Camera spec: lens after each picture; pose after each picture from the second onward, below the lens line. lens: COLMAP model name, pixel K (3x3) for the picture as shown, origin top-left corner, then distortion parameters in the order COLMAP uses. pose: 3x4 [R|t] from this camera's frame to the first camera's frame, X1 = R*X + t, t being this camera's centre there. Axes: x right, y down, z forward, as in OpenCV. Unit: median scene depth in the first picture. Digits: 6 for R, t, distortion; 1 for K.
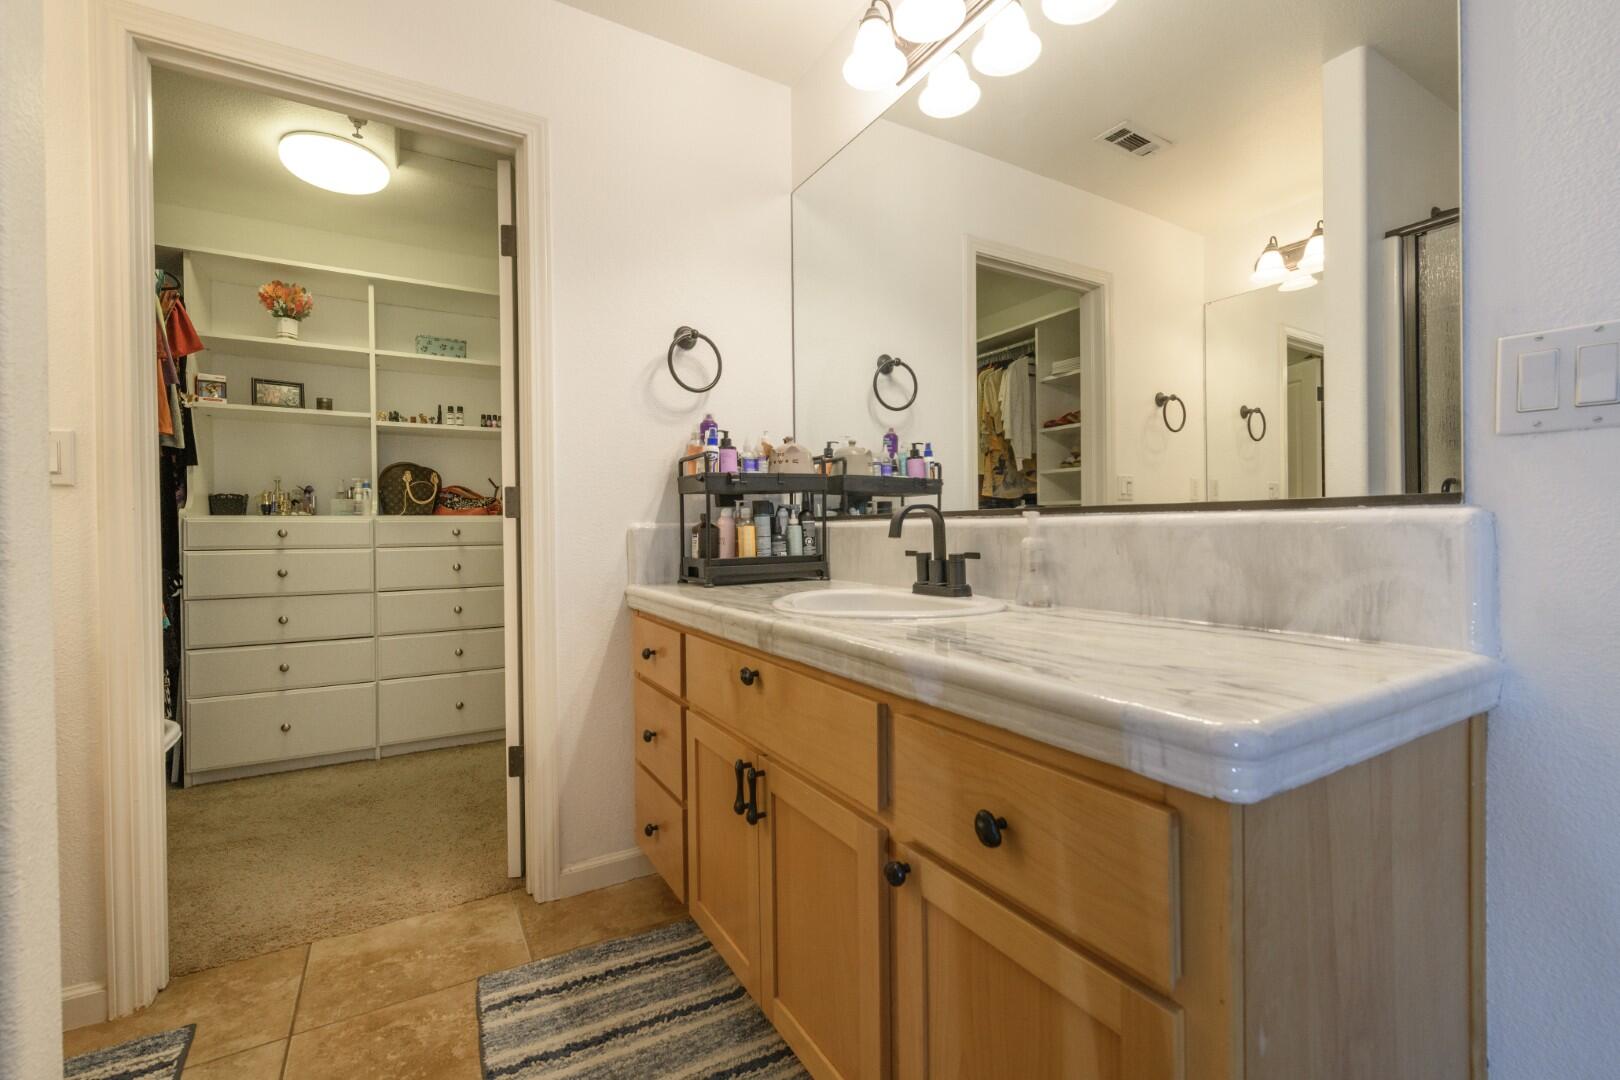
lens RADIAL K [[701.9, 0, 814.9], [0, 701.9, 529.4], [0, 0, 1]] dist [0.001034, -0.000601]
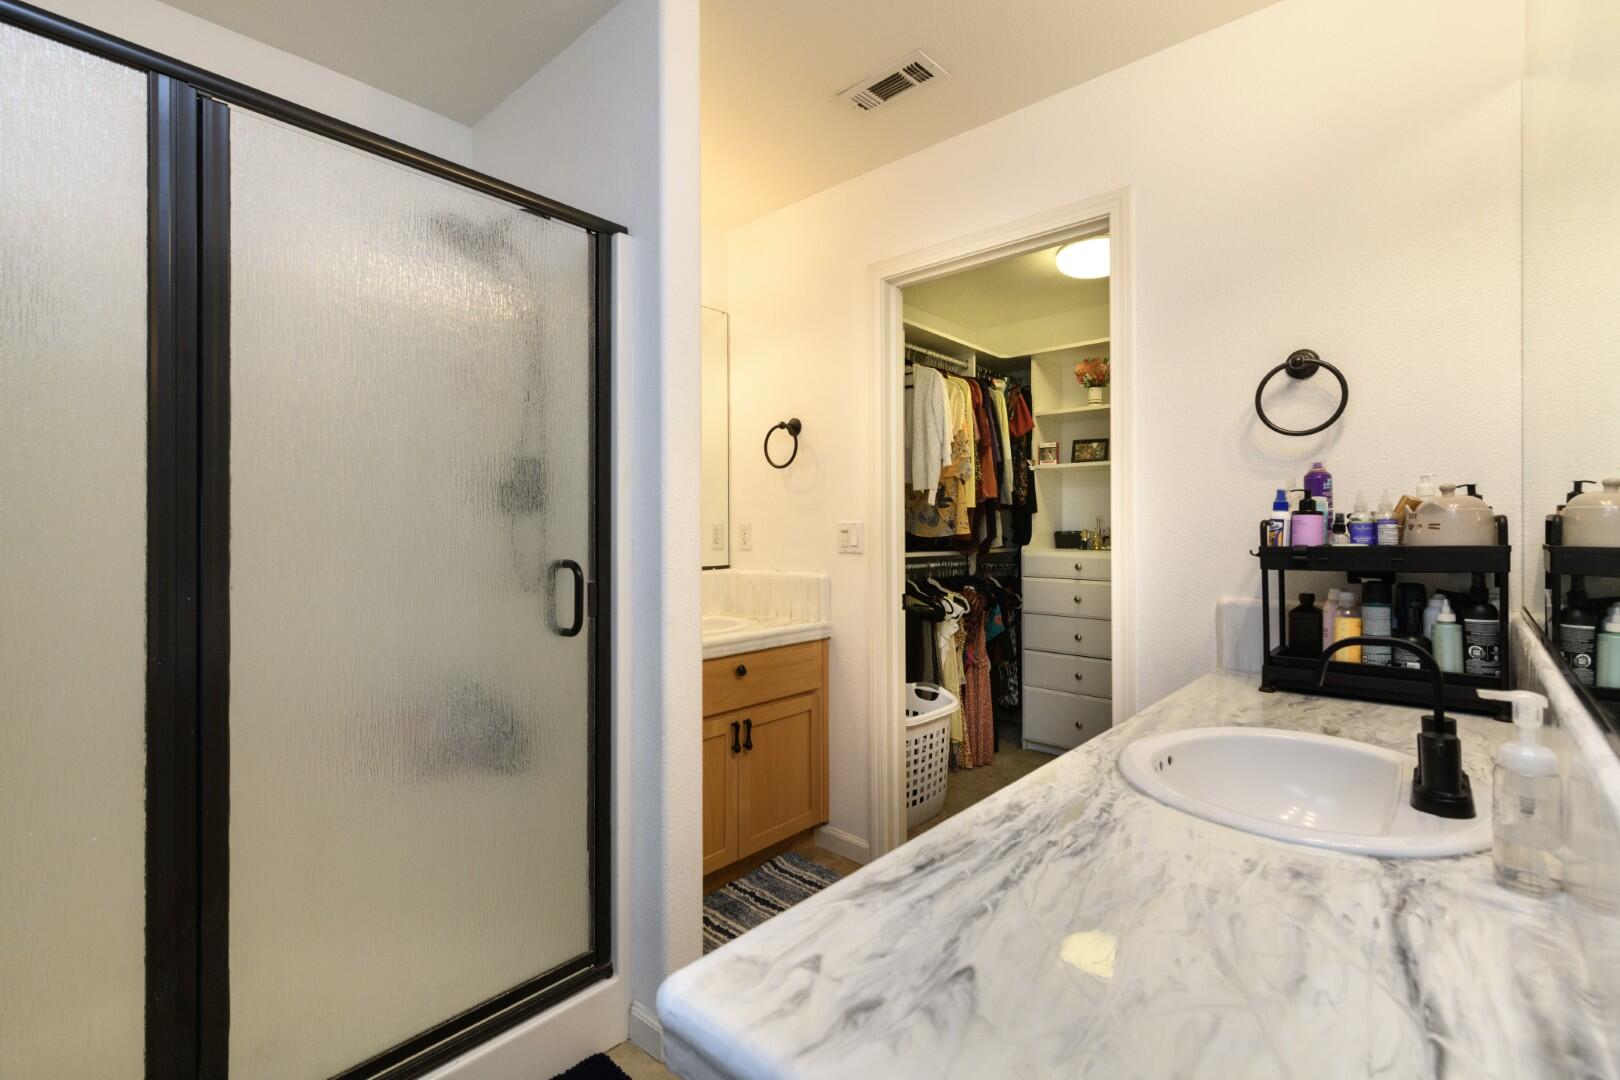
lens RADIAL K [[721.1, 0, 822.8], [0, 721.1, 520.7], [0, 0, 1]] dist [0.000209, -0.000266]
pose [[0.312928, -0.003868, -0.949769, 0.398412], [0.000488, 0.999992, -0.003912, -0.092979], [0.949777, 0.000761, 0.312928, 0.234791]]
